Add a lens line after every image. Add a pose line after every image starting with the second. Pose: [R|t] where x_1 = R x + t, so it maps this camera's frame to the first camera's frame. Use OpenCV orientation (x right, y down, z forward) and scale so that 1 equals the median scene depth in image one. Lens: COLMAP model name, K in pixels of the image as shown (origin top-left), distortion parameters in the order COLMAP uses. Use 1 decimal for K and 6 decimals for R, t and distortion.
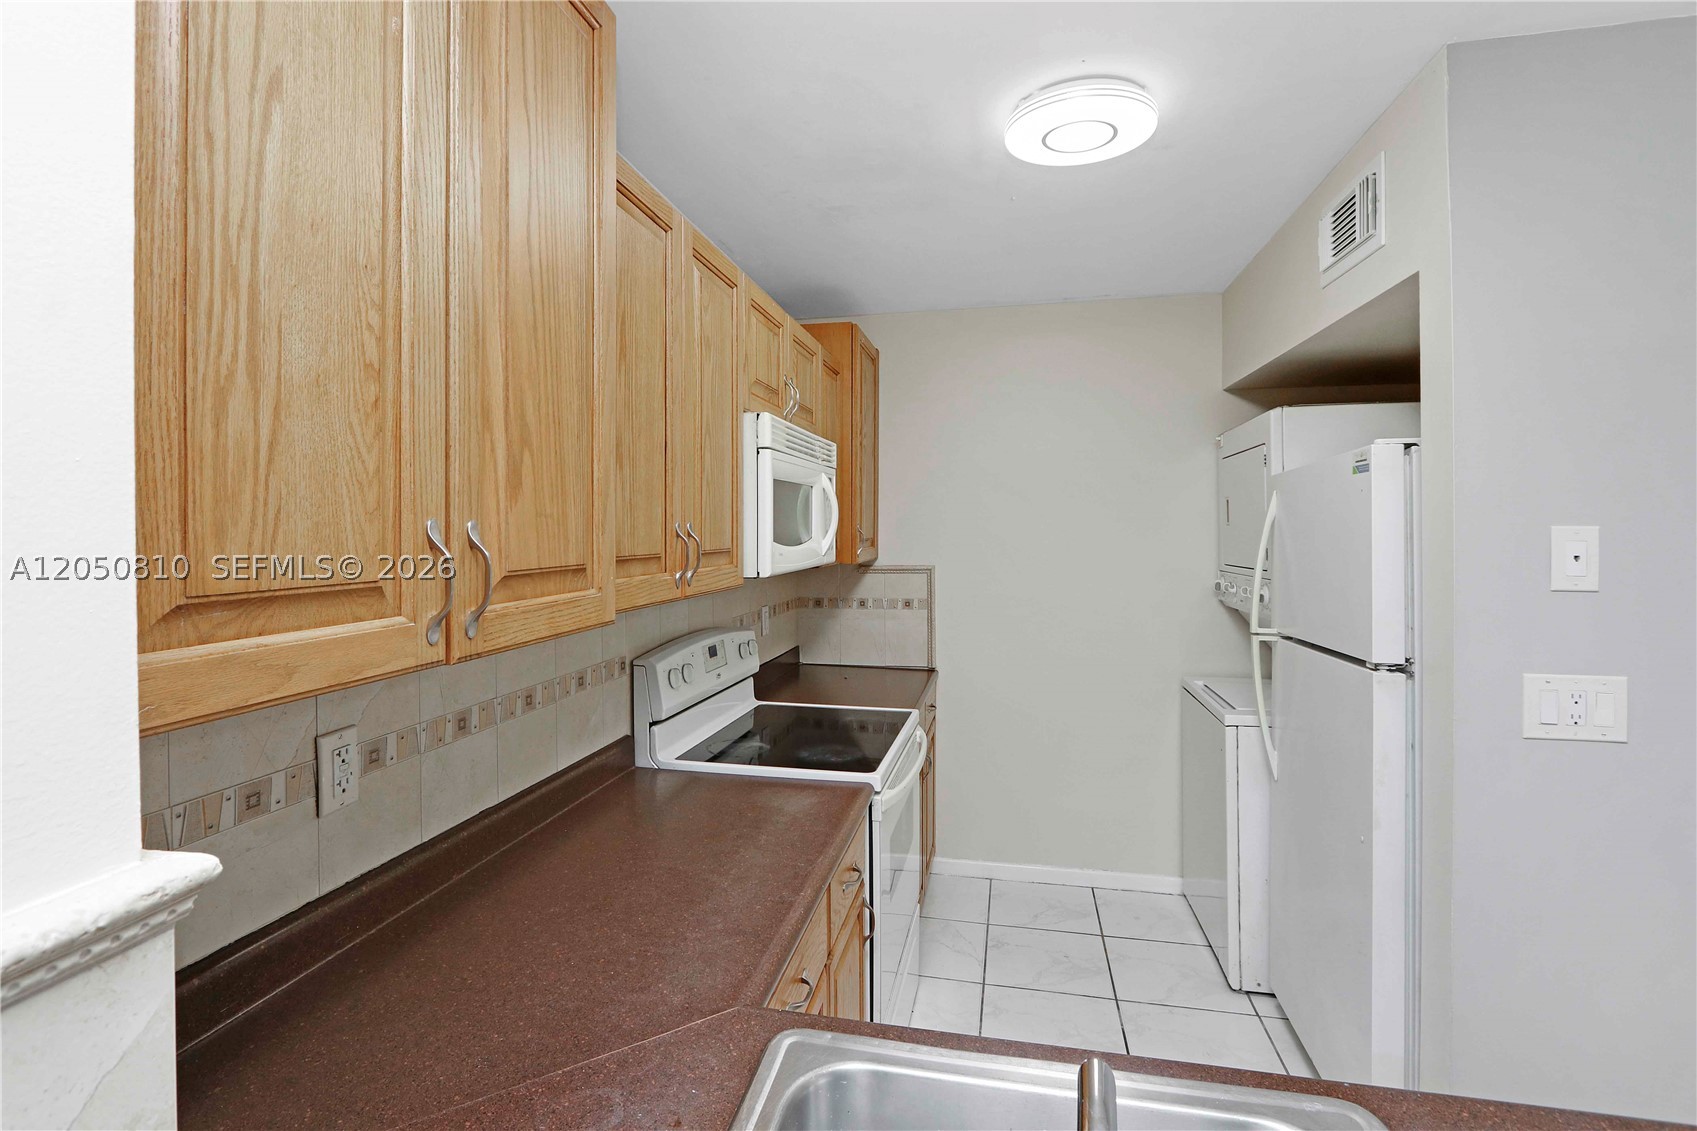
lens RADIAL K [[800.2, 0, 824.6], [0, 800.2, 515.6], [0, 0, 1]] dist [-0.020474, 0.003386]
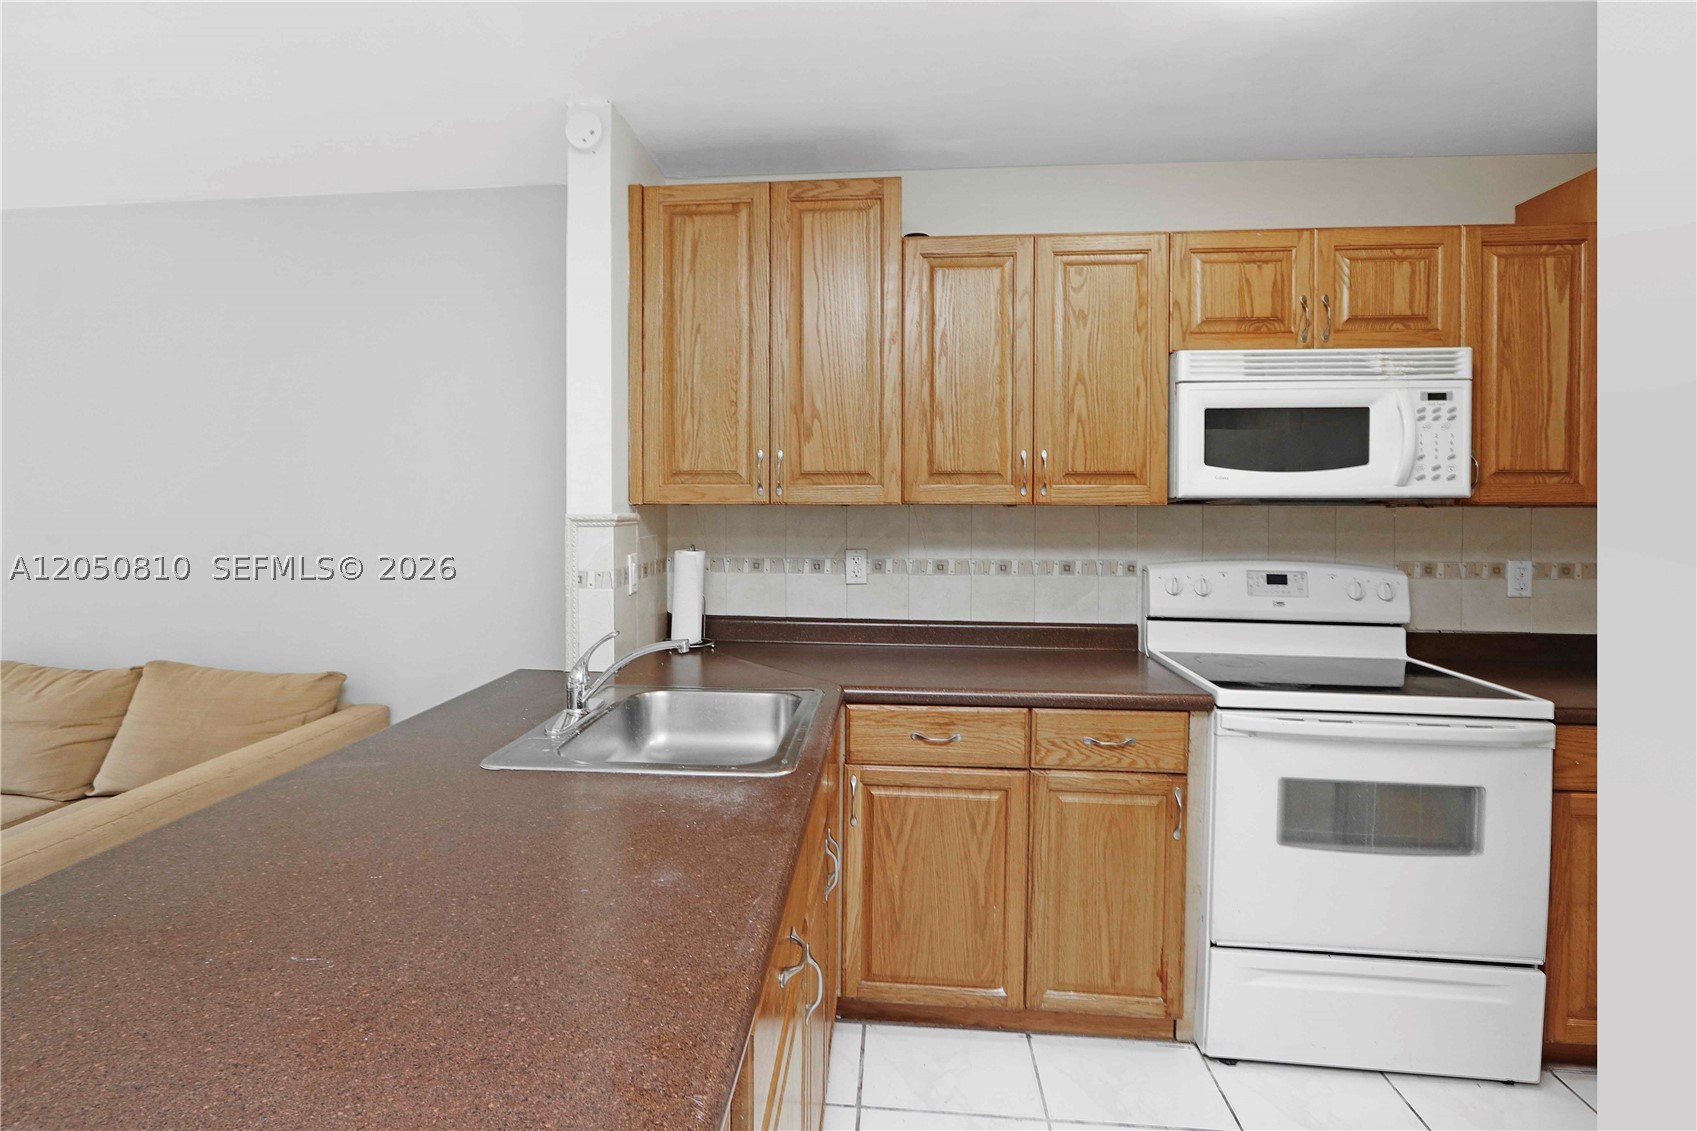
lens RADIAL K [[800.2, 0, 852.1], [0, 800.2, 495.5], [0, 0, 1]] dist [-0.020474, 0.003386]
pose [[0.140406, -0.006444, -0.990073, 0.743809], [0.010811, 0.999929, -0.004975, 0.057364], [0.990035, -0.010006, 0.140465, 0.295747]]
